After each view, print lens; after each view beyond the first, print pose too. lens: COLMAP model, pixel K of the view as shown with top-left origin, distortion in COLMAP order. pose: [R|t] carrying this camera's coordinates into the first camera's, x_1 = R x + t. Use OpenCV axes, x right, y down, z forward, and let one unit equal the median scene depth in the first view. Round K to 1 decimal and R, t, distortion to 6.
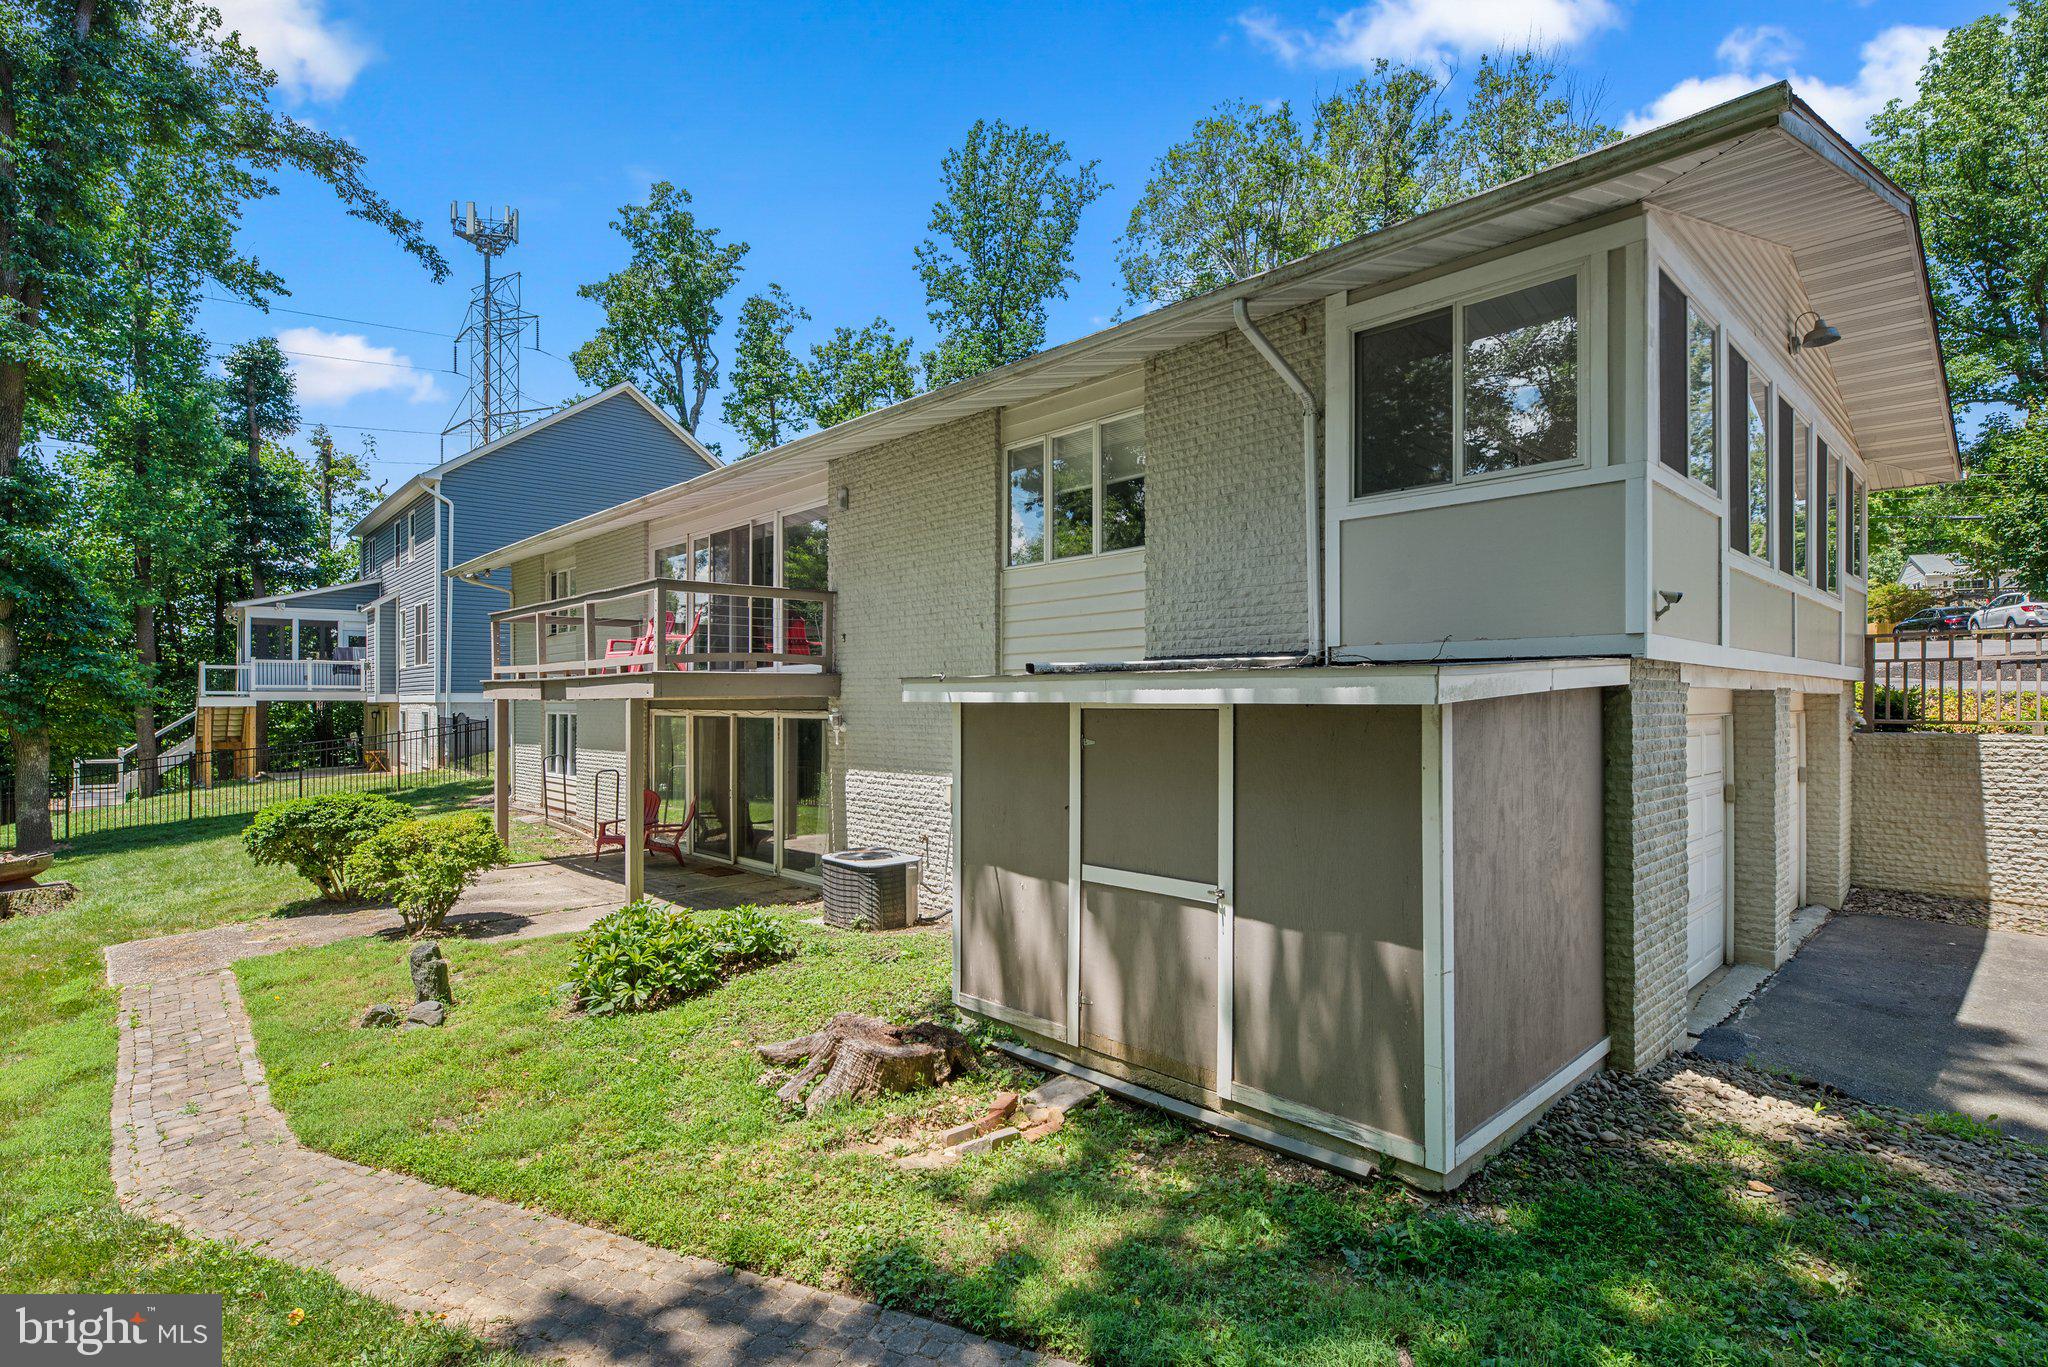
lens RADIAL K [[983.4, 0, 1030.9], [0, 983.4, 690.4], [0, 0, 1]] dist [0.004010, -0.000049]
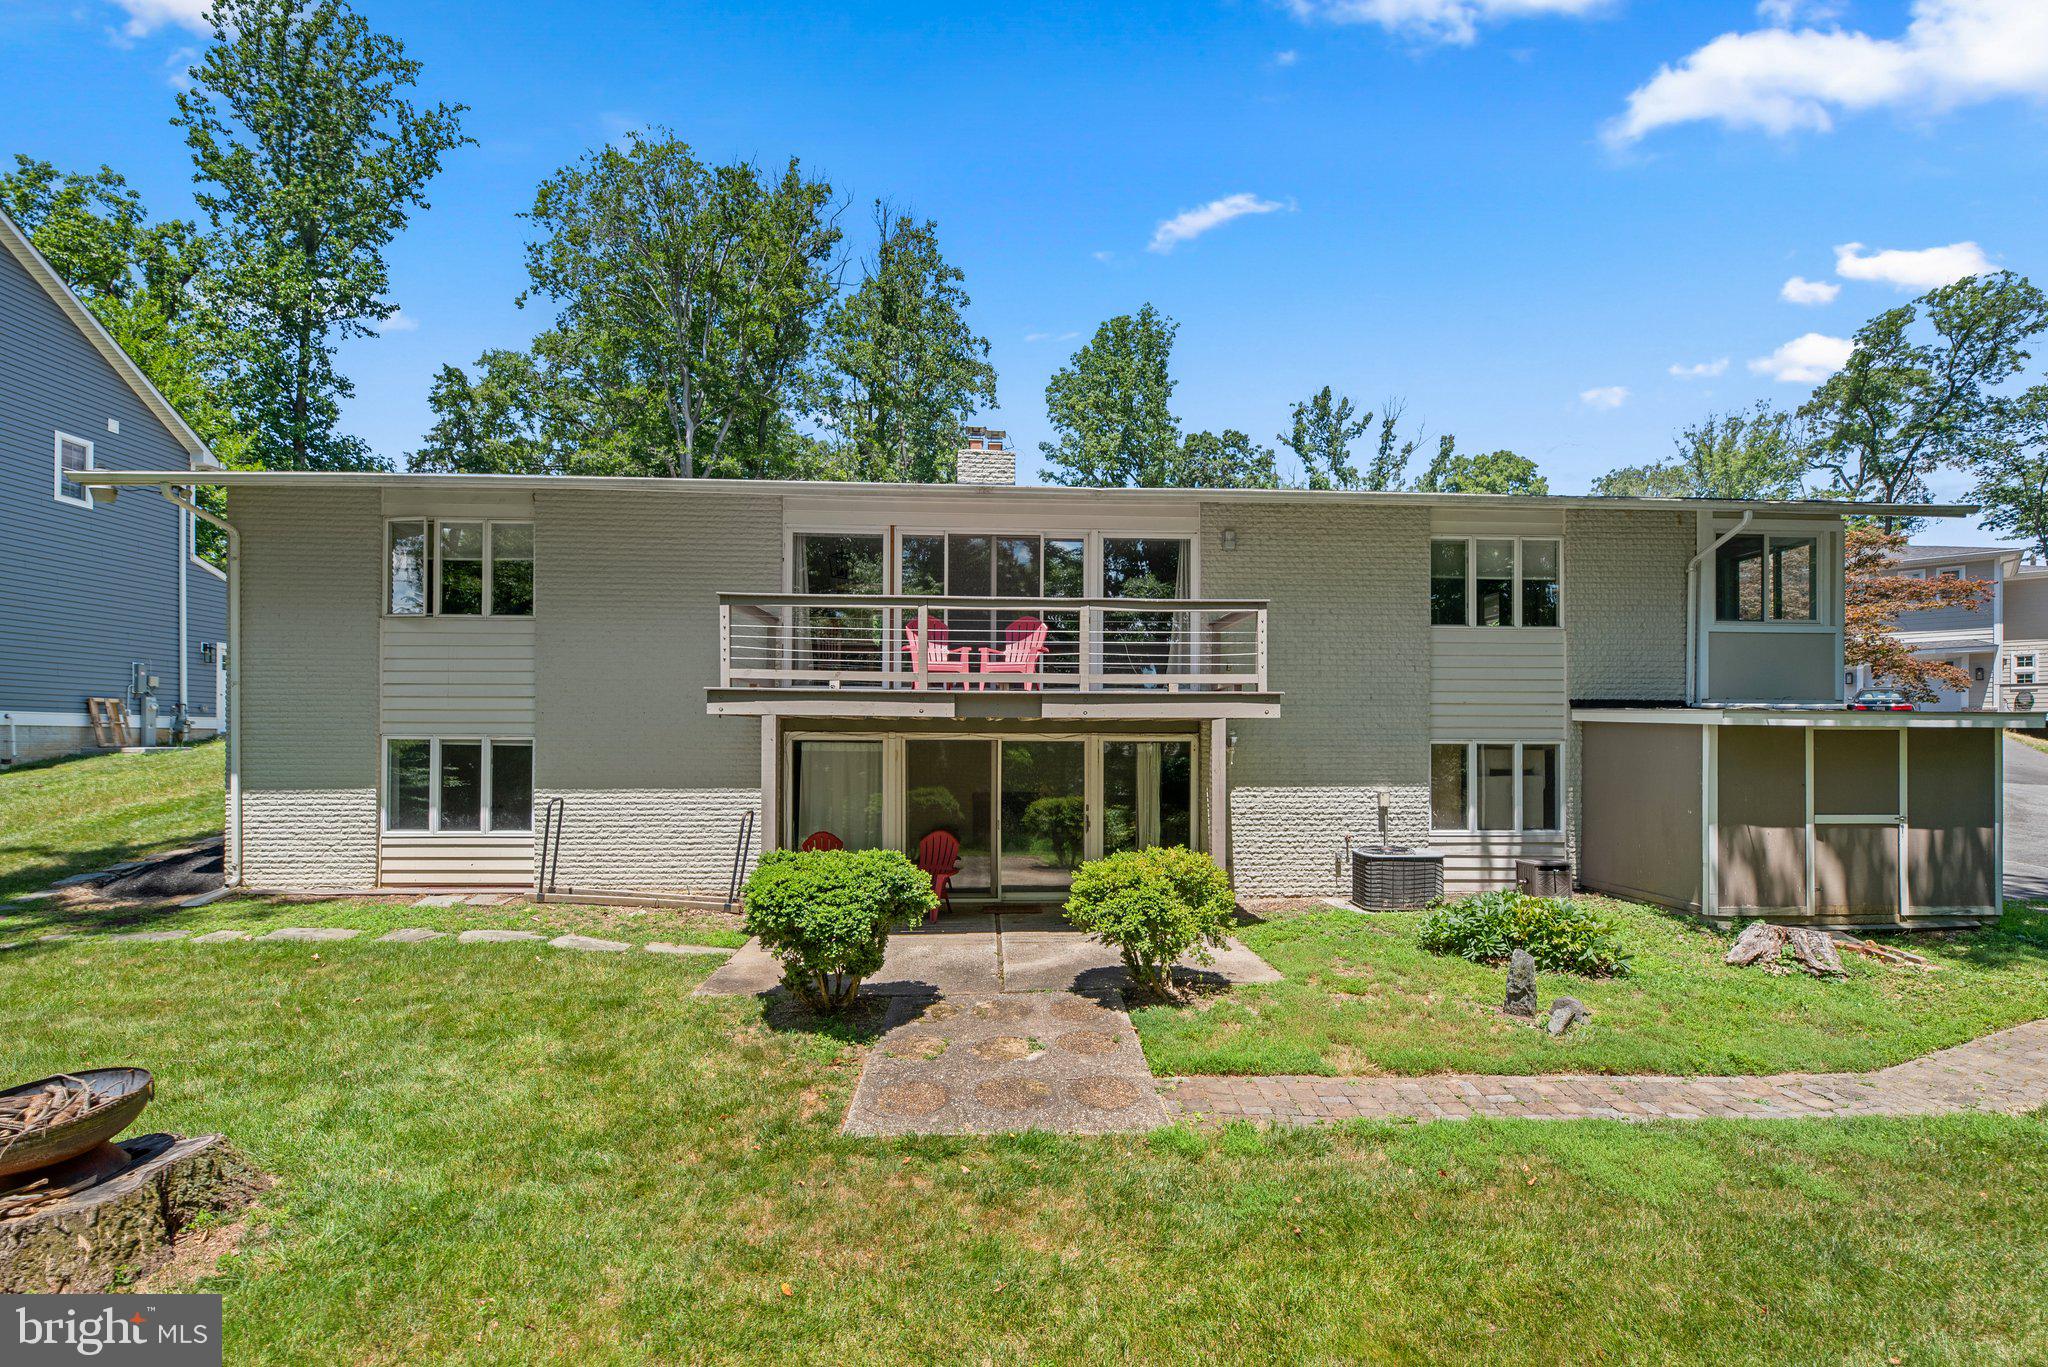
lens RADIAL K [[914.2, 0, 1022.5], [0, 914.2, 739.7], [0, 0, 1]] dist [0.000909, 0.000442]
pose [[0.658959, 0.003682, 0.752170, -1.443559], [-0.013395, 0.999887, 0.006841, 0.030732], [-0.752060, -0.014584, 0.658934, 0.656302]]
